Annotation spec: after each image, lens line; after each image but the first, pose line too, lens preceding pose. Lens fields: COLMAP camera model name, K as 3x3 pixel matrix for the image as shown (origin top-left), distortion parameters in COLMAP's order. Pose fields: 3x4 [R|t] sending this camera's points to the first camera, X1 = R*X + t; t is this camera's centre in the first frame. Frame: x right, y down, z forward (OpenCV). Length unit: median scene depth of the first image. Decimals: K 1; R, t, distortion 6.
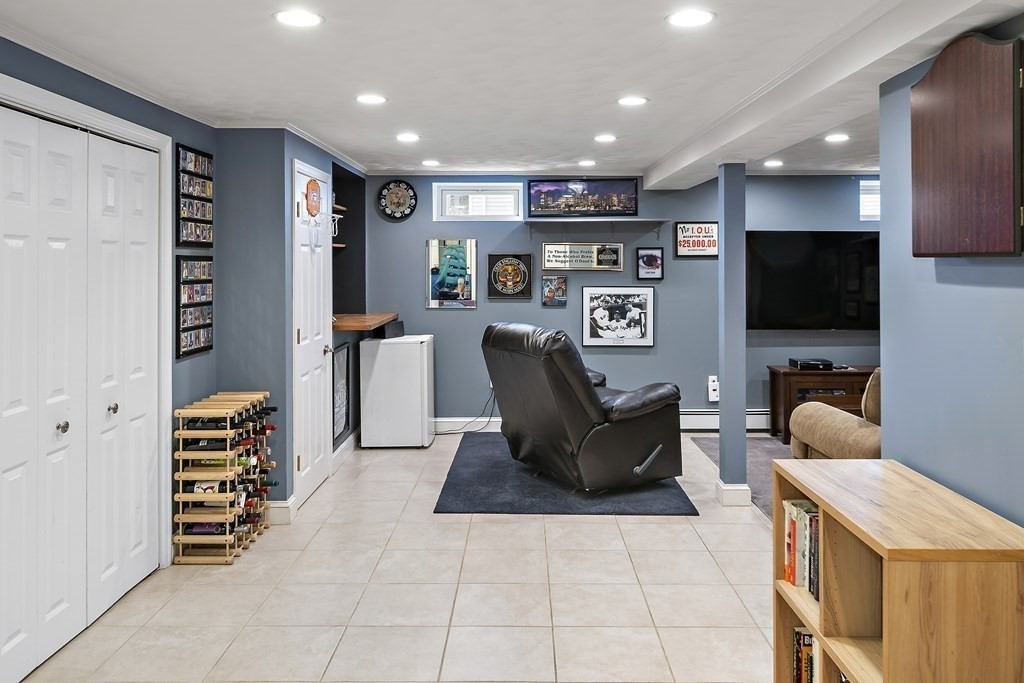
lens RADIAL K [[769.8, 0, 513.2], [0, 769.8, 253.5], [0, 0, 1]] dist [0.002721, 0.001770]
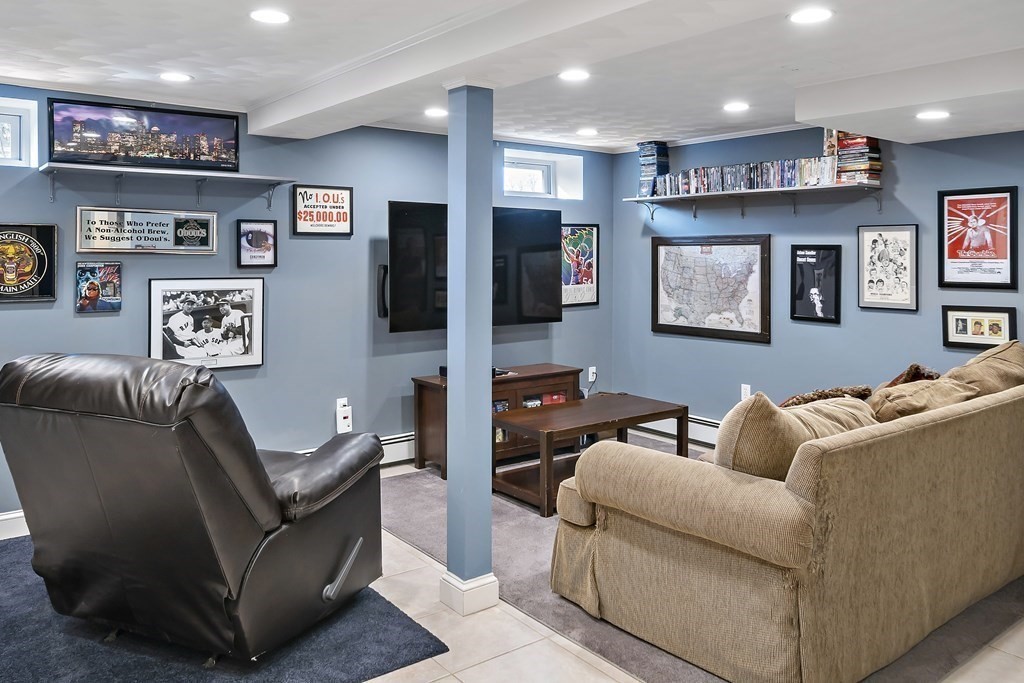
lens RADIAL K [[769.8, 0, 513.2], [0, 769.8, 253.5], [0, 0, 1]] dist [0.002721, 0.001770]
pose [[0.783832, 0.002957, 0.620966, -0.067165], [-0.013027, 0.999847, 0.011682, 0.010893], [-0.620836, -0.017246, 0.783751, 0.327627]]
